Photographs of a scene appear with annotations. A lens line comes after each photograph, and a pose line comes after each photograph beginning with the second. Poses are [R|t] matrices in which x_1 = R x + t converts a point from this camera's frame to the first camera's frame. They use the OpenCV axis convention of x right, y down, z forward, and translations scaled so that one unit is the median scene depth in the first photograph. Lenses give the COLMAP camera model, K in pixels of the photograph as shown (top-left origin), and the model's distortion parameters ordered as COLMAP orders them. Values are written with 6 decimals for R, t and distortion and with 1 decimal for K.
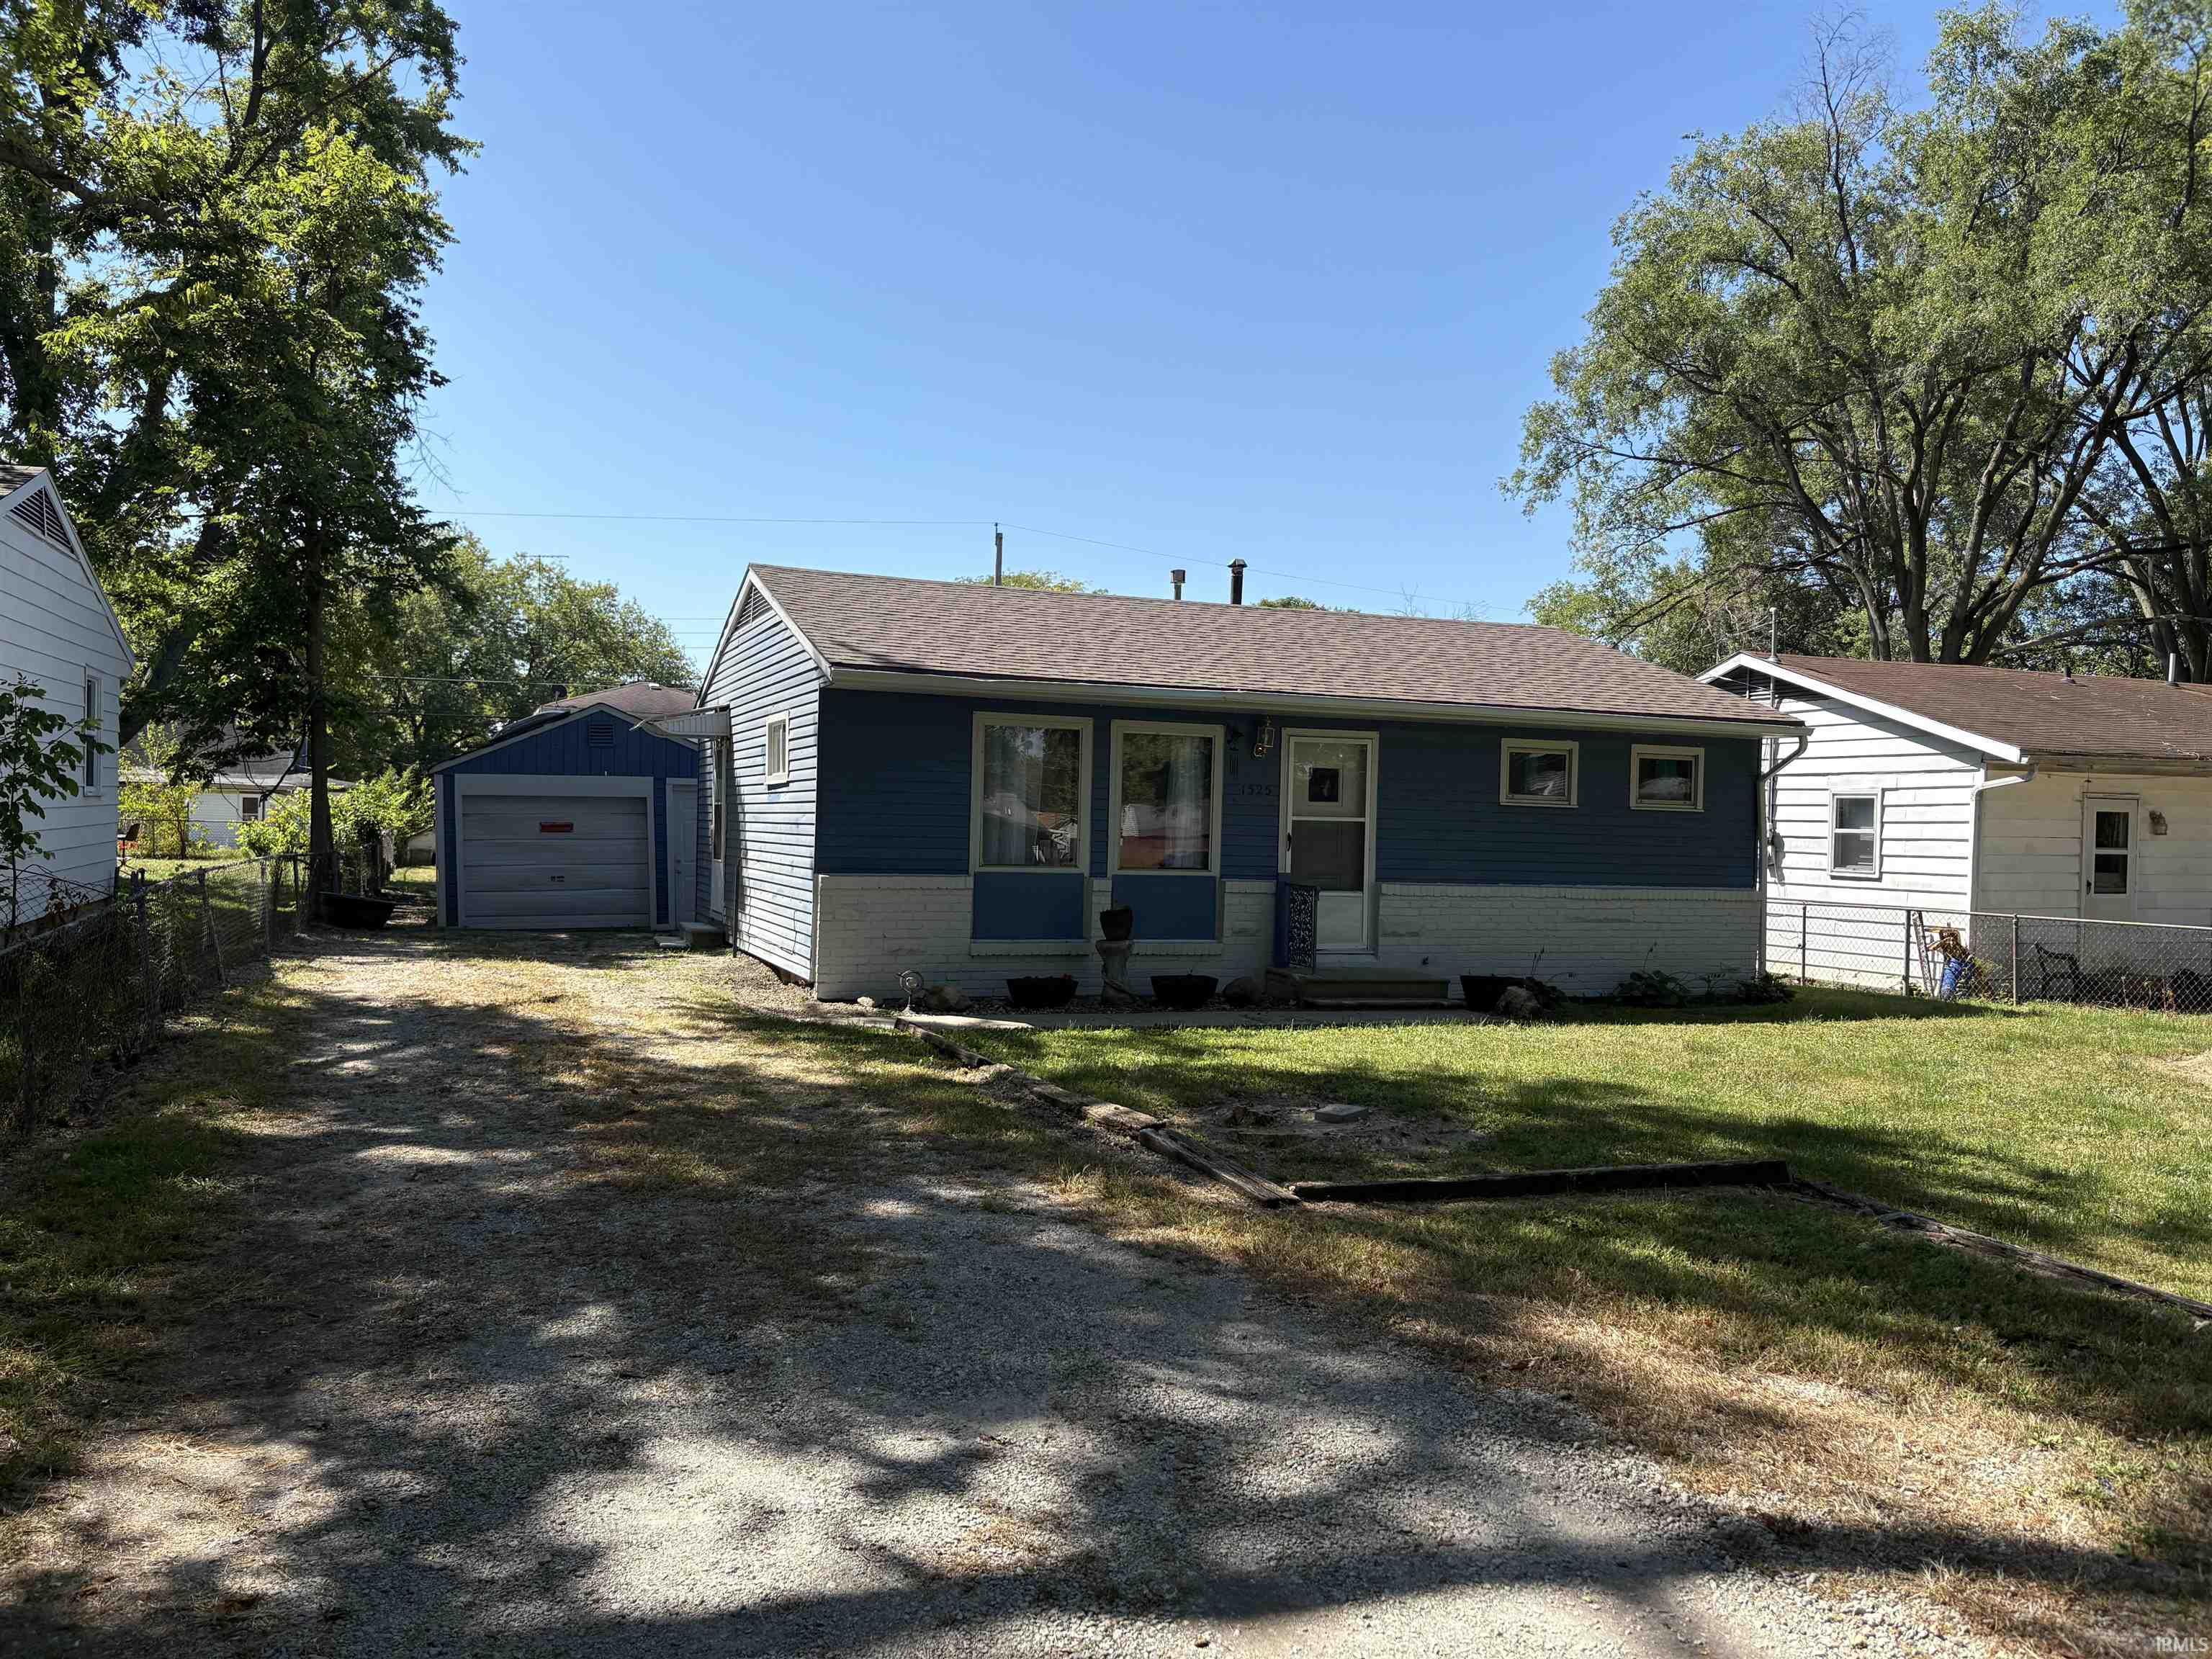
lens RADIAL K [[1688.8, 0, 1104.7], [0, 1688.8, 826.9], [0, 0, 1]] dist [0.042593, -0.042631]
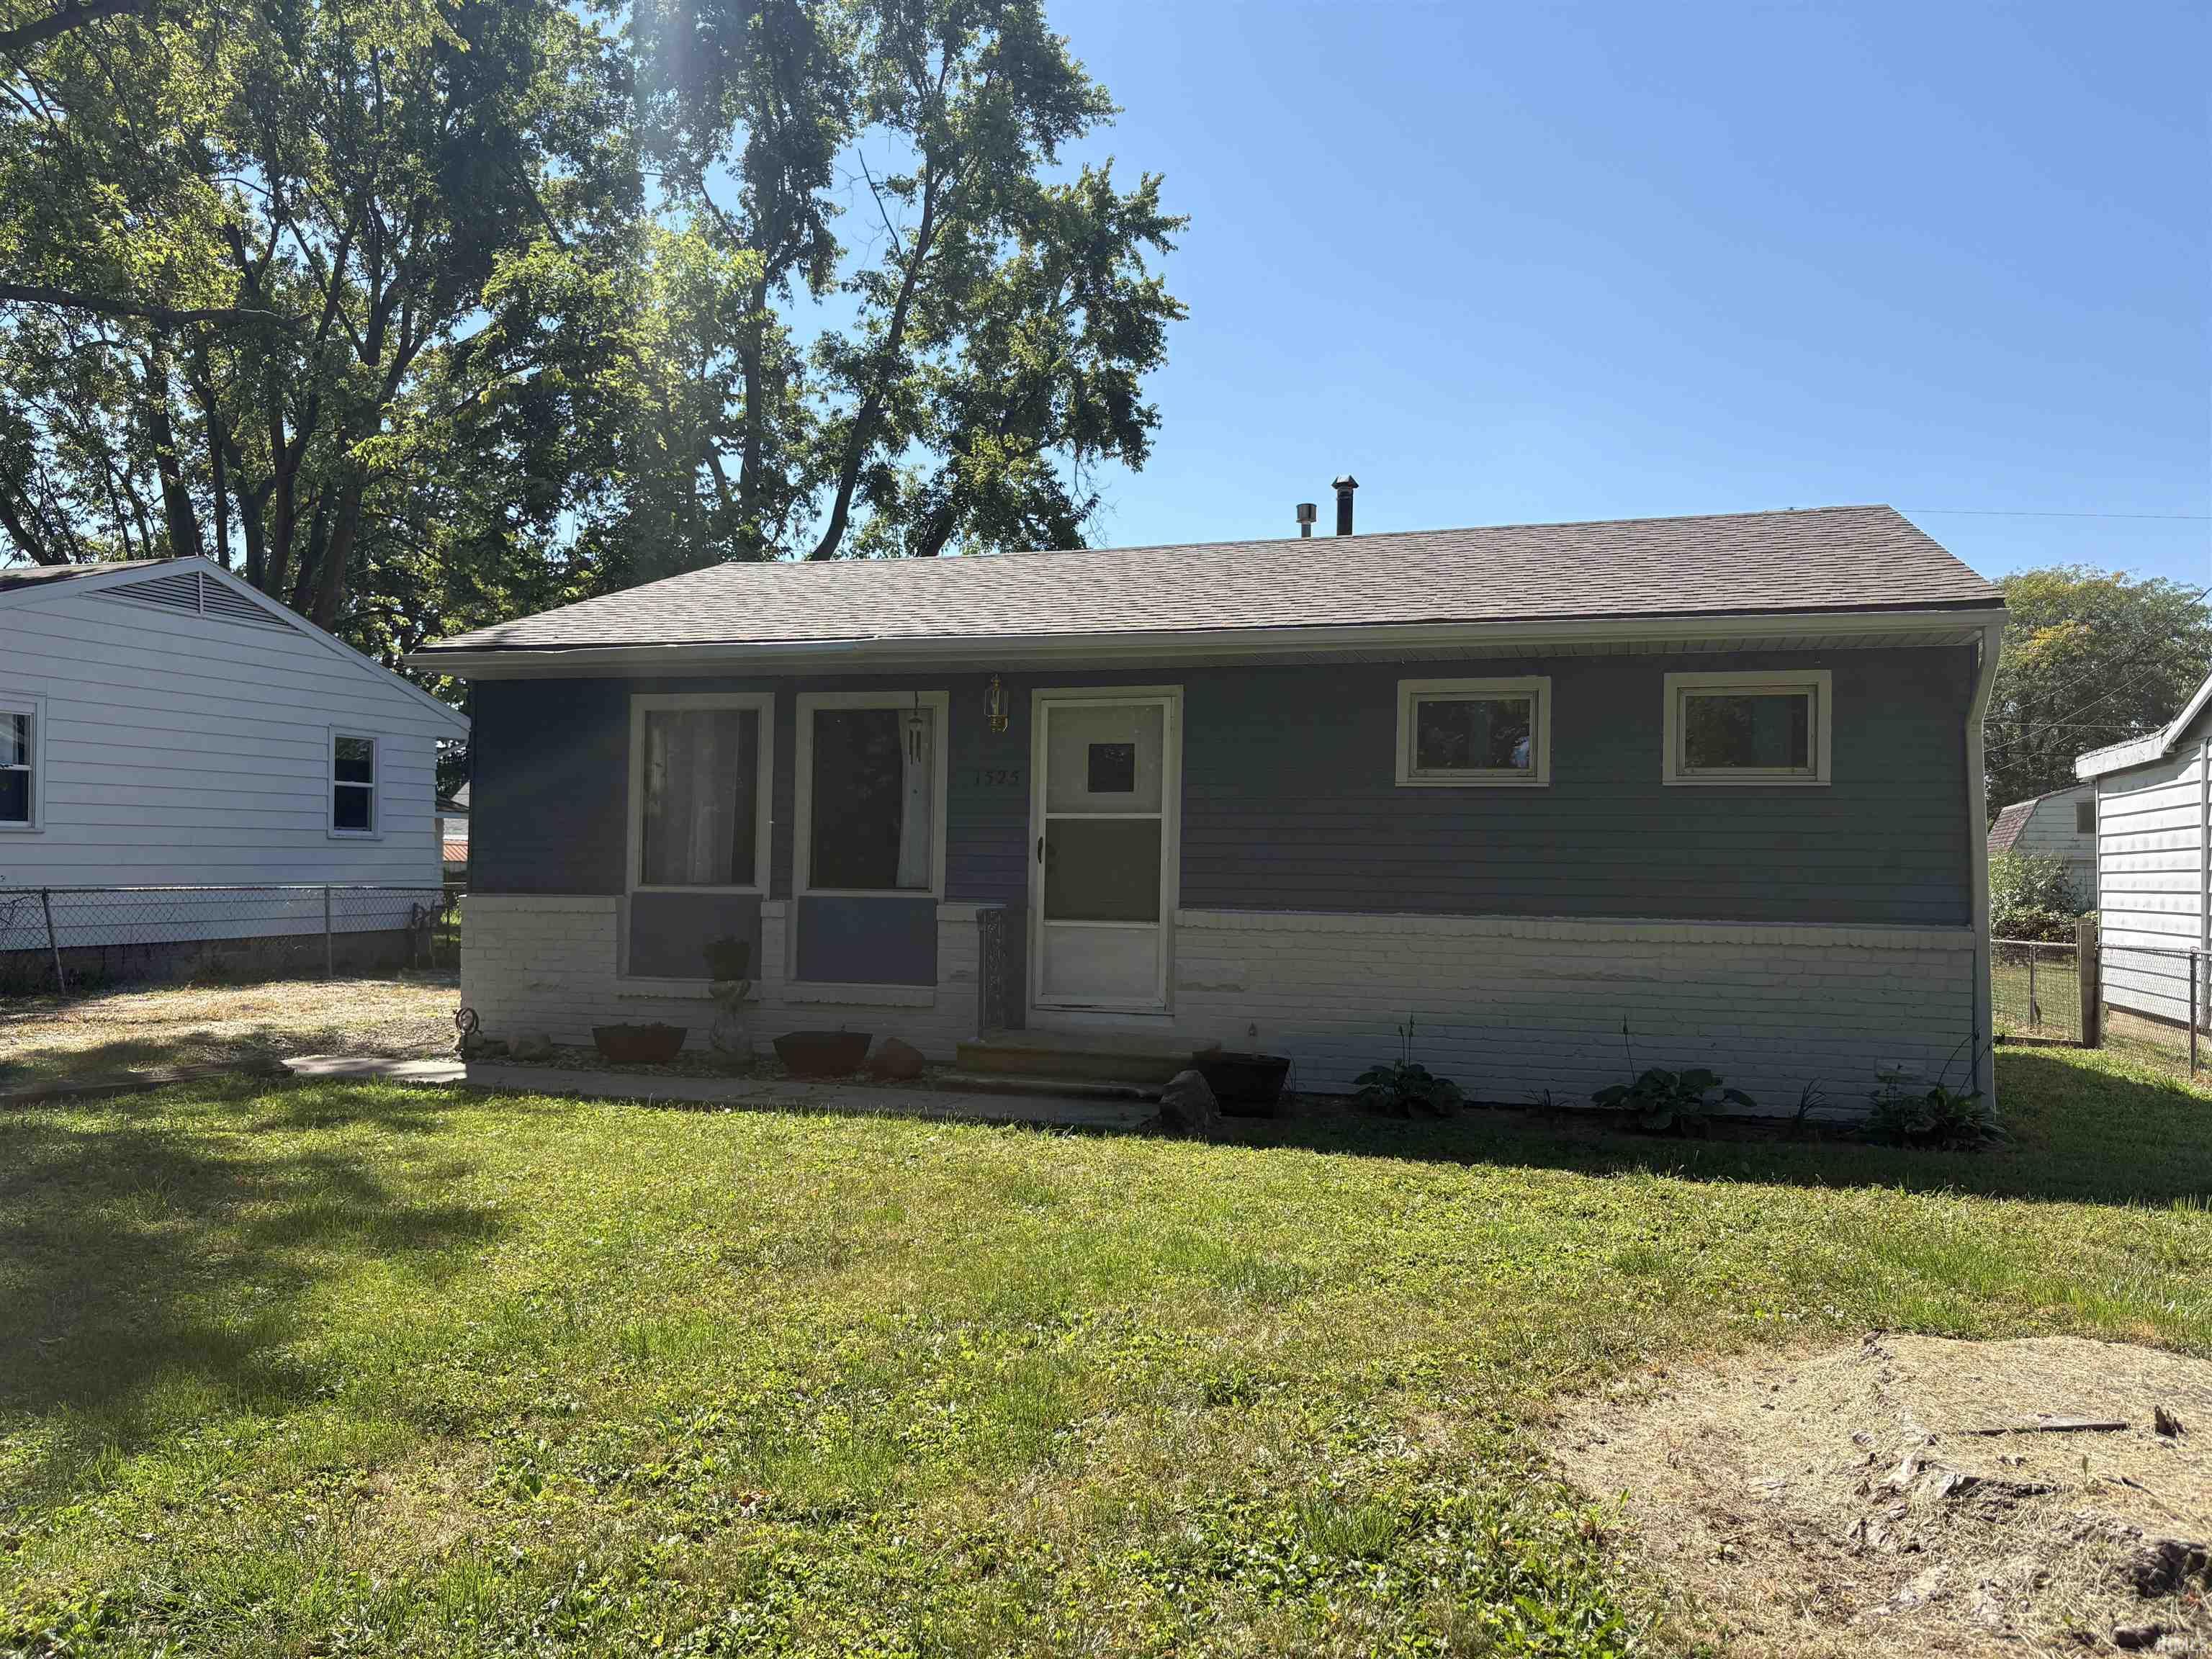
lens RADIAL K [[1688.8, 0, 1096.6], [0, 1688.8, 839.4], [0, 0, 1]] dist [0.042593, -0.042631]
pose [[0.780388, -0.028822, -0.624630, 0.470999], [0.004885, 0.999188, -0.040002, 0.027241], [0.625276, 0.028166, 0.779895, 0.390797]]
